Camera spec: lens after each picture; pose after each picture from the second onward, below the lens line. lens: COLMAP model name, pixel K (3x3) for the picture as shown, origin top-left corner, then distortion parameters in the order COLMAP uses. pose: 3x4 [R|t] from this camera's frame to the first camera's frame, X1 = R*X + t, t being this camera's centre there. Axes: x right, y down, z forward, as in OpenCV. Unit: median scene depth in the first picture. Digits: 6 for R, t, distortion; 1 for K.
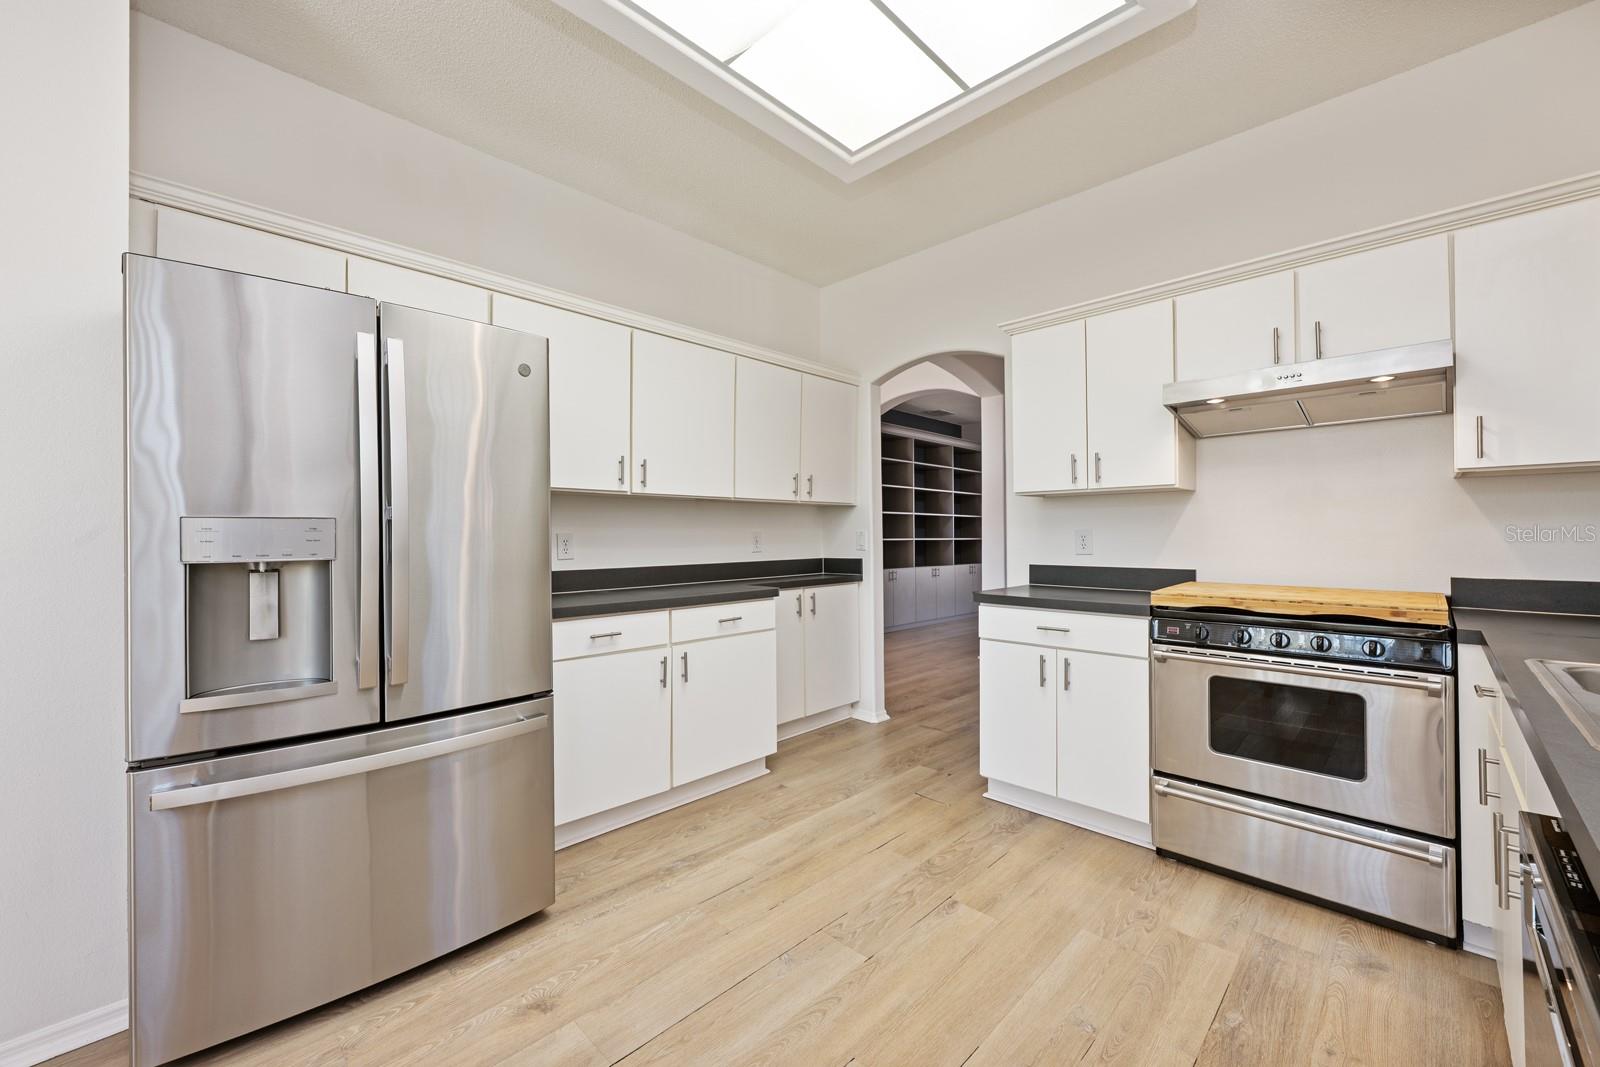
lens RADIAL K [[629.8, 0, 797.5], [0, 629.8, 531.0], [0, 0, 1]] dist [-0.000335, -0.000138]
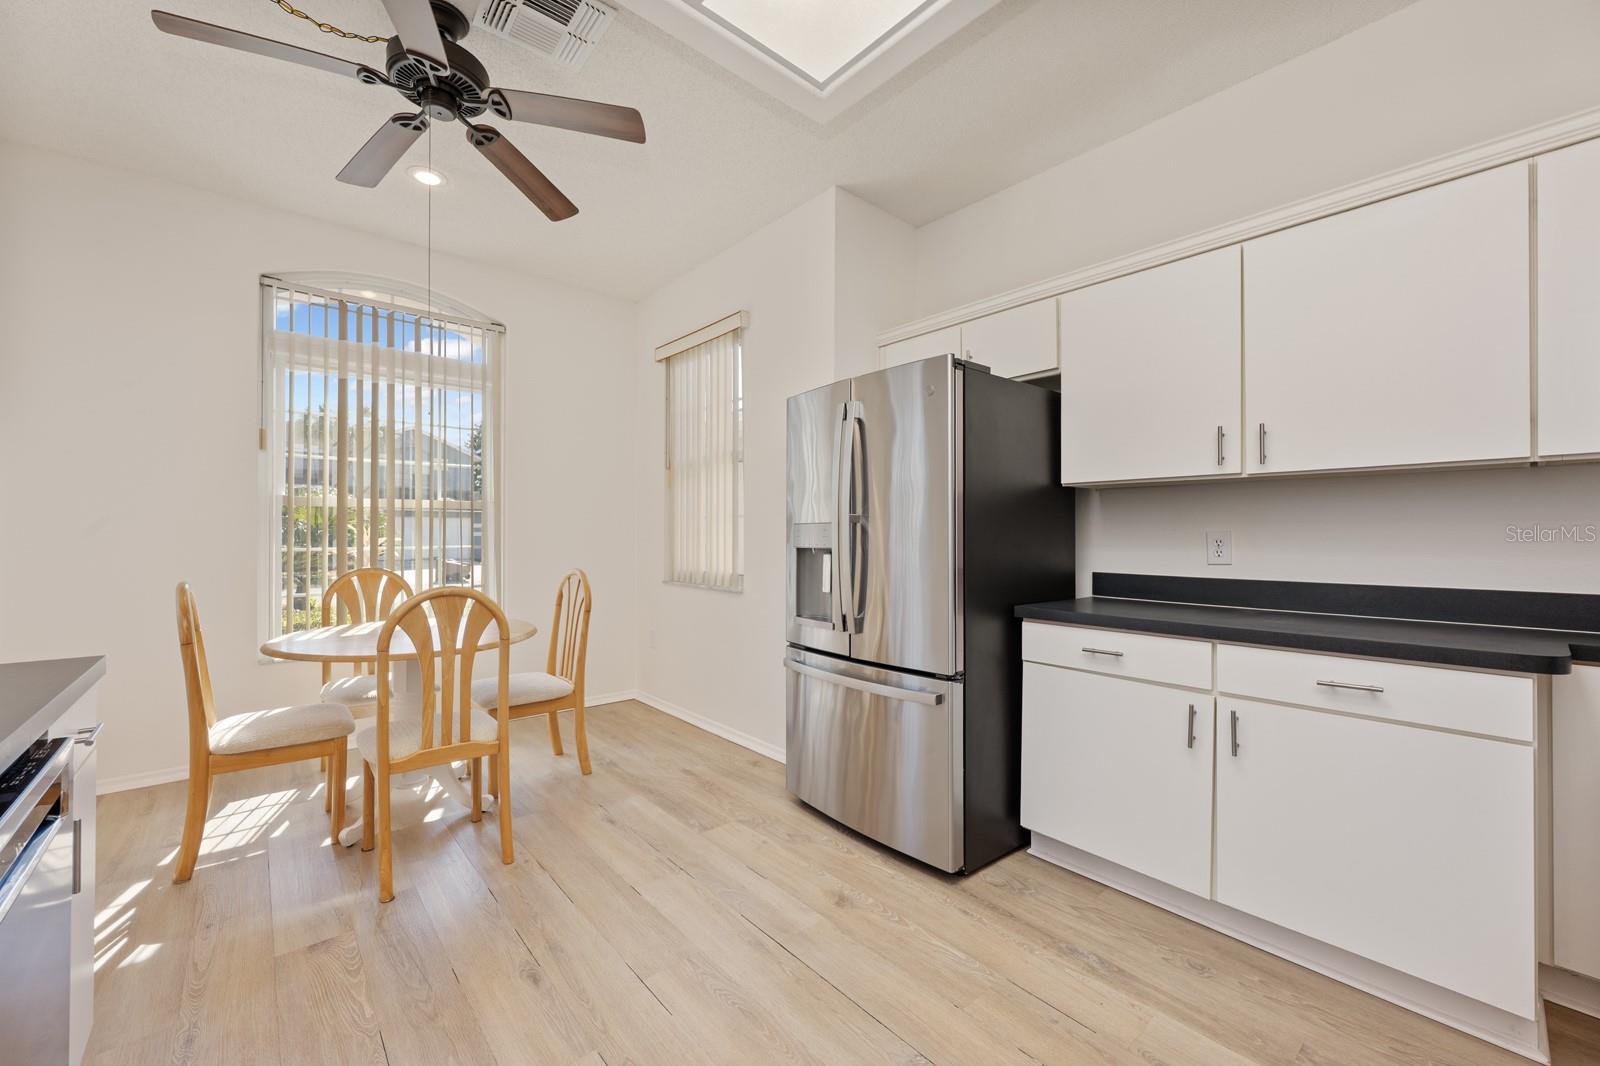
lens RADIAL K [[629.8, 0, 797.5], [0, 629.8, 530.5], [0, 0, 1]] dist [-0.000335, -0.000138]
pose [[-0.069490, -0.001795, -0.997581, 0.628629], [0.005192, 0.999984, -0.002161, 0.001678], [0.997569, -0.005330, -0.069480, 0.715522]]
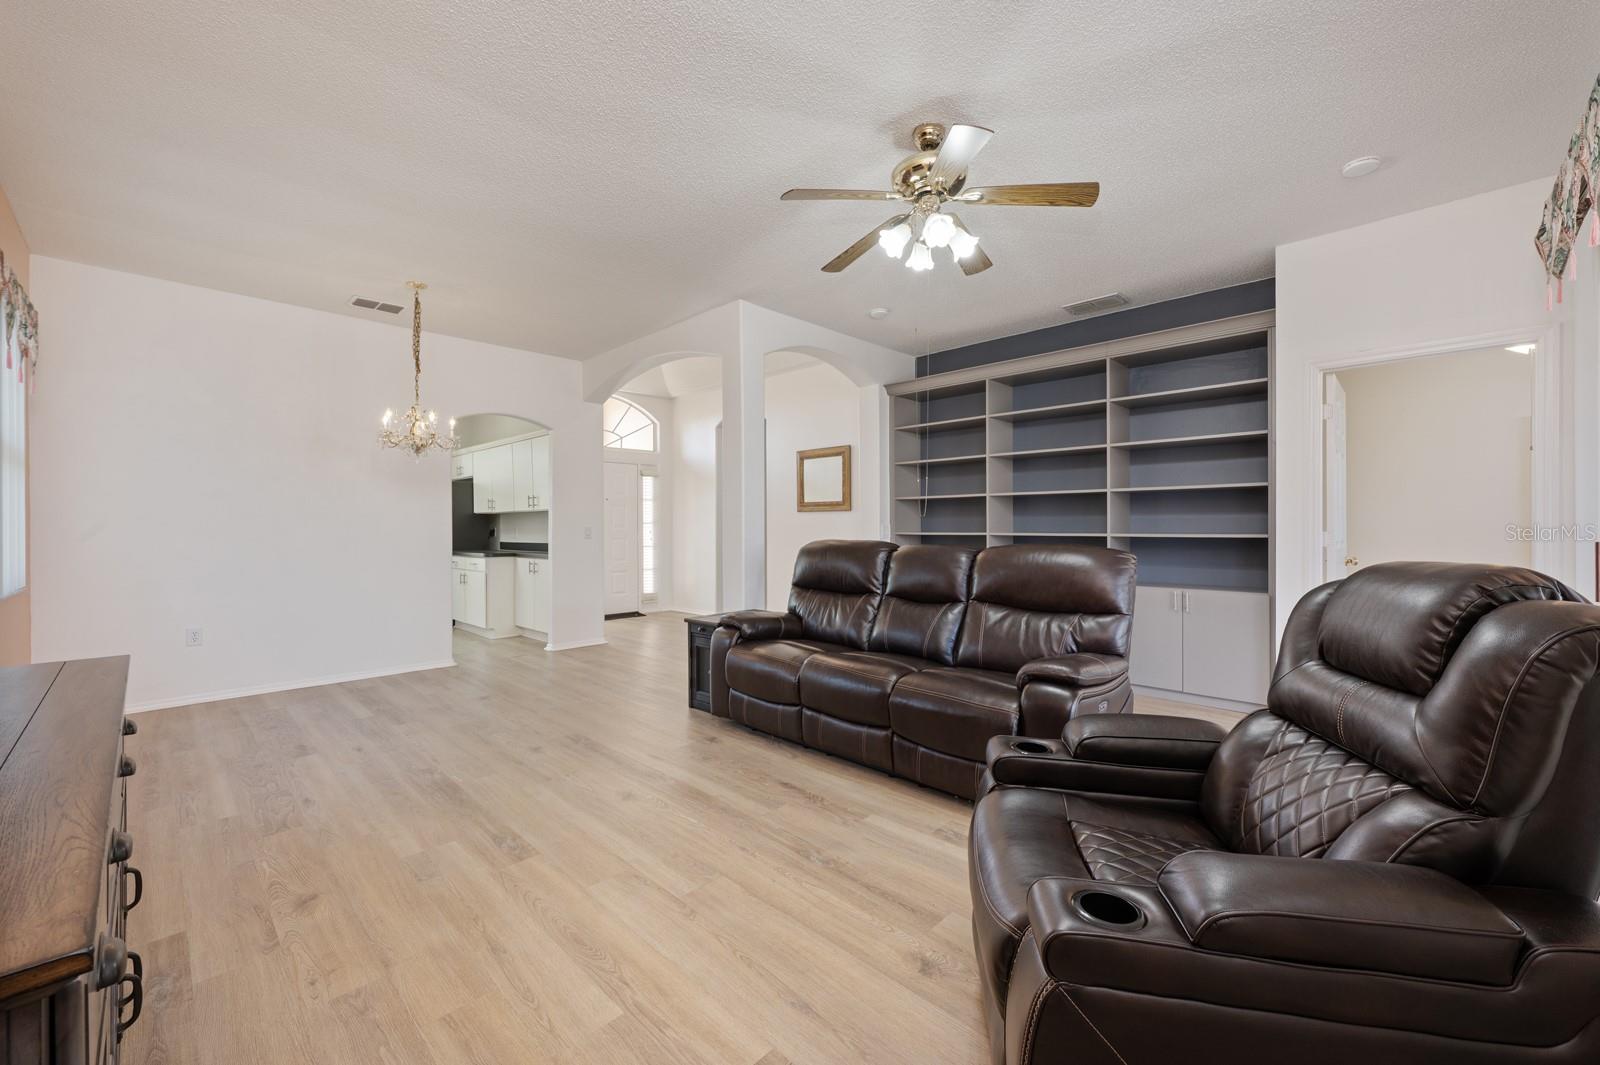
lens RADIAL K [[629.8, 0, 797.5], [0, 629.8, 530.0], [0, 0, 1]] dist [-0.000335, -0.000138]
pose [[0.006053, 0.006993, -0.999957, 2.914743], [0.008664, 0.999938, 0.007045, 0.014889], [0.999944, -0.008706, 0.005992, 2.952961]]
